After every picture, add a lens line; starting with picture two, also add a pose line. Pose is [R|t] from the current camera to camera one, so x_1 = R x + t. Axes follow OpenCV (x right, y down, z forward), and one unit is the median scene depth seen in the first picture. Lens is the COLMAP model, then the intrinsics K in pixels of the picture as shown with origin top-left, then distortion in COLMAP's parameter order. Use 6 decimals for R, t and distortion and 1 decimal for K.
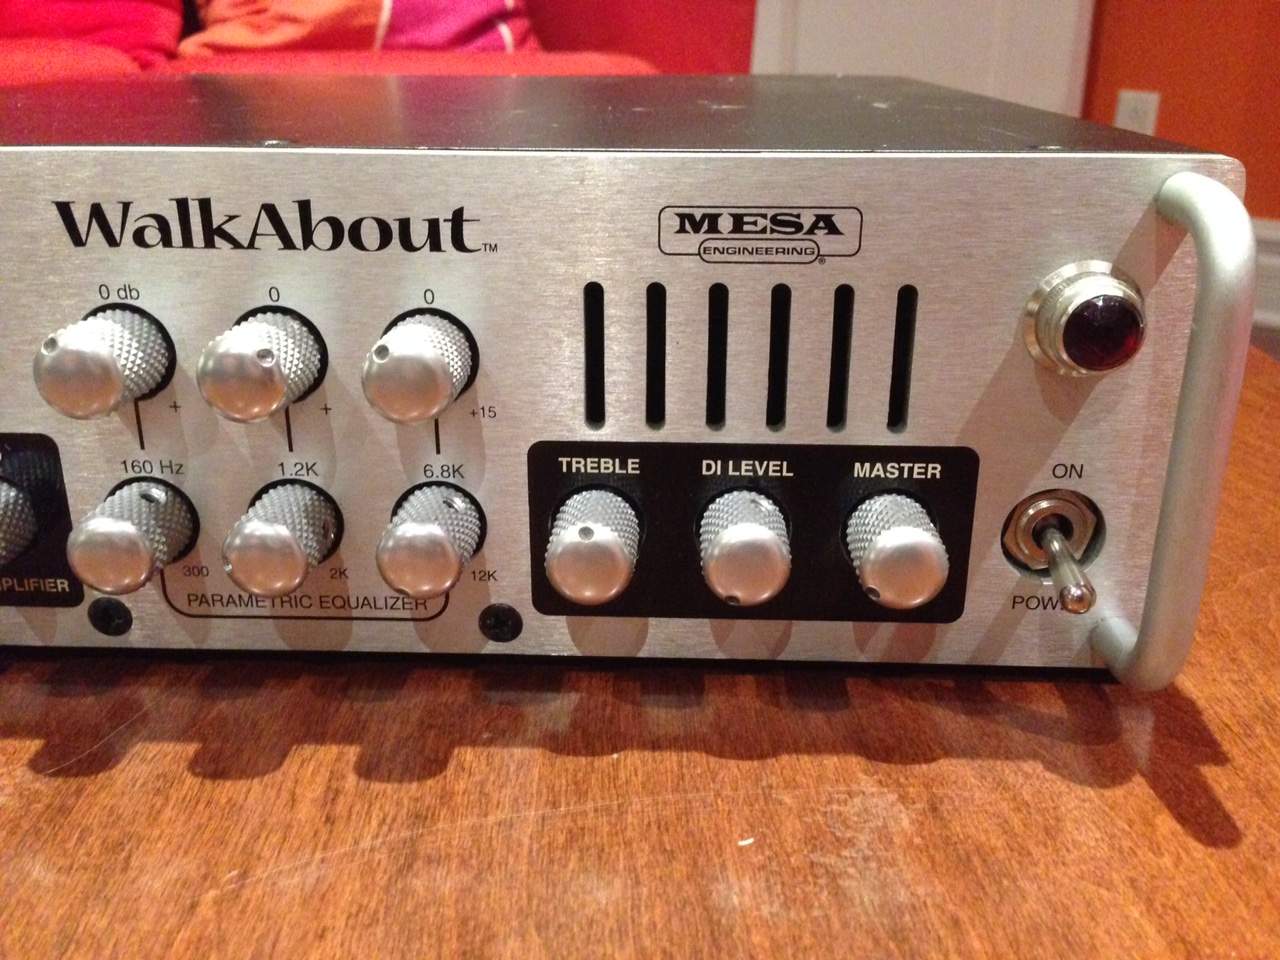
lens RADIAL K [[1201.5, 0, 640.0], [0, 1201.5, 480.0], [0, 0, 1]] dist [0.113990, -0.208770]
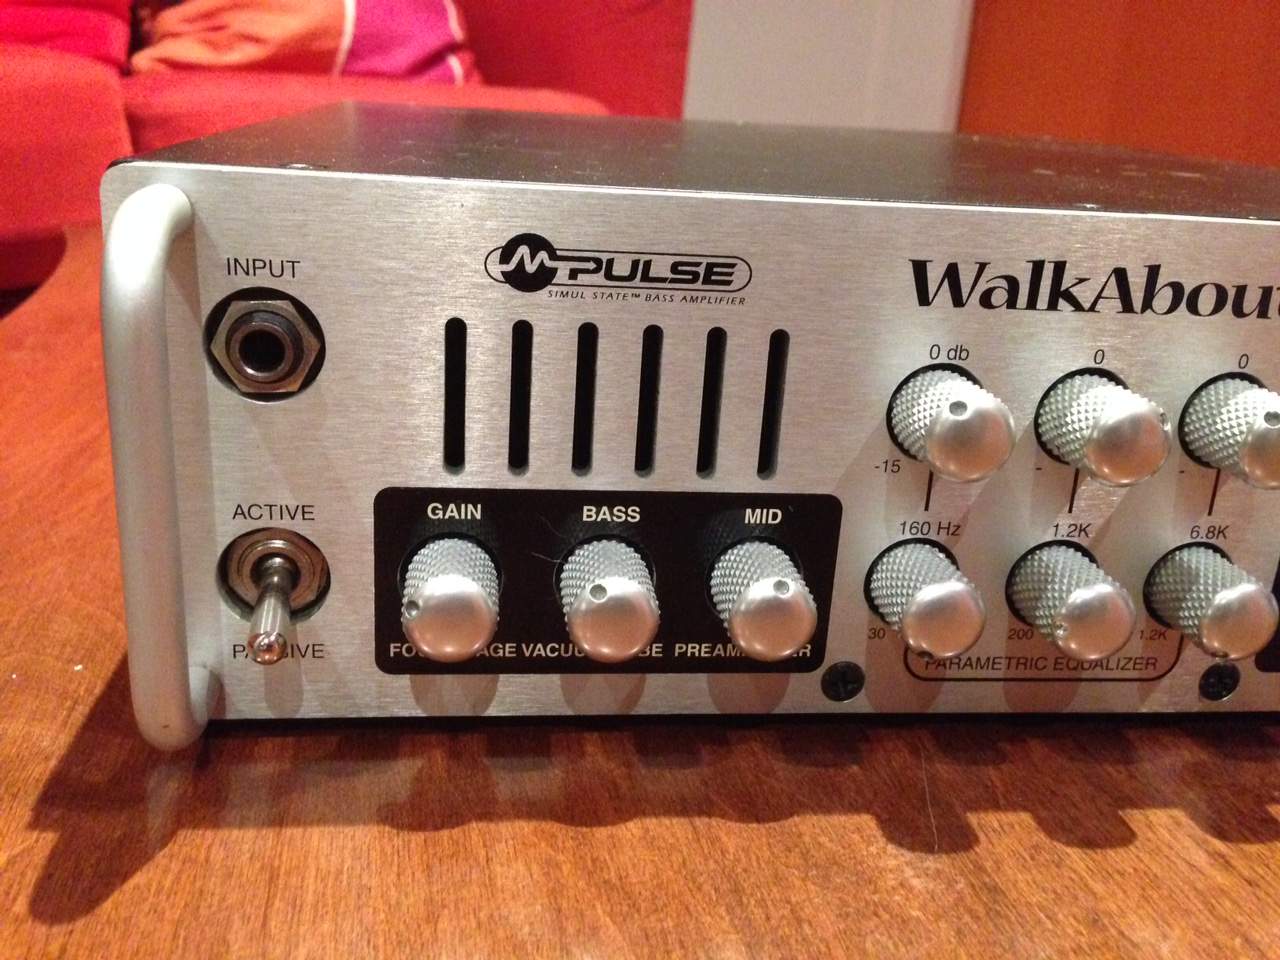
lens RADIAL K [[1258.9, 0, 640.0], [0, 1258.9, 480.0], [0, 0, 1]] dist [0.017814, 0.006672]
pose [[0.986405, 0.003465, 0.164295, -0.831725], [0.002647, 0.999313, -0.036968, -0.013004], [-0.164310, 0.036900, 0.985718, 0.036553]]
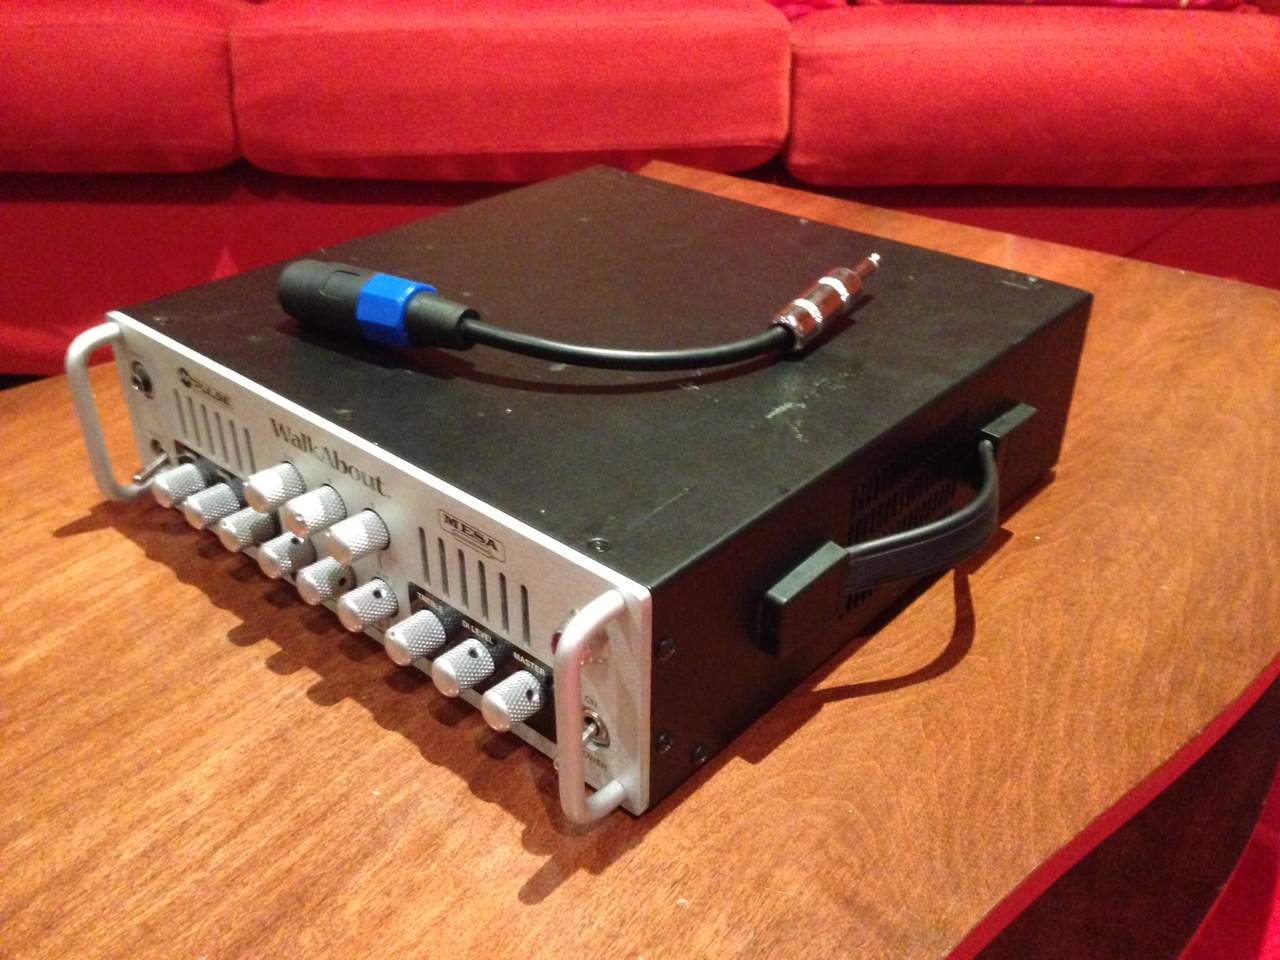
lens RADIAL K [[1183.1, 0, 640.0], [0, 1183.1, 480.0], [0, 0, 1]] dist [0.085299, -0.112803]
pose [[0.771106, 0.328419, -0.545468, 1.321479], [-0.228672, 0.942394, 0.244138, -0.810526], [0.594225, -0.063522, 0.801786, -0.419620]]
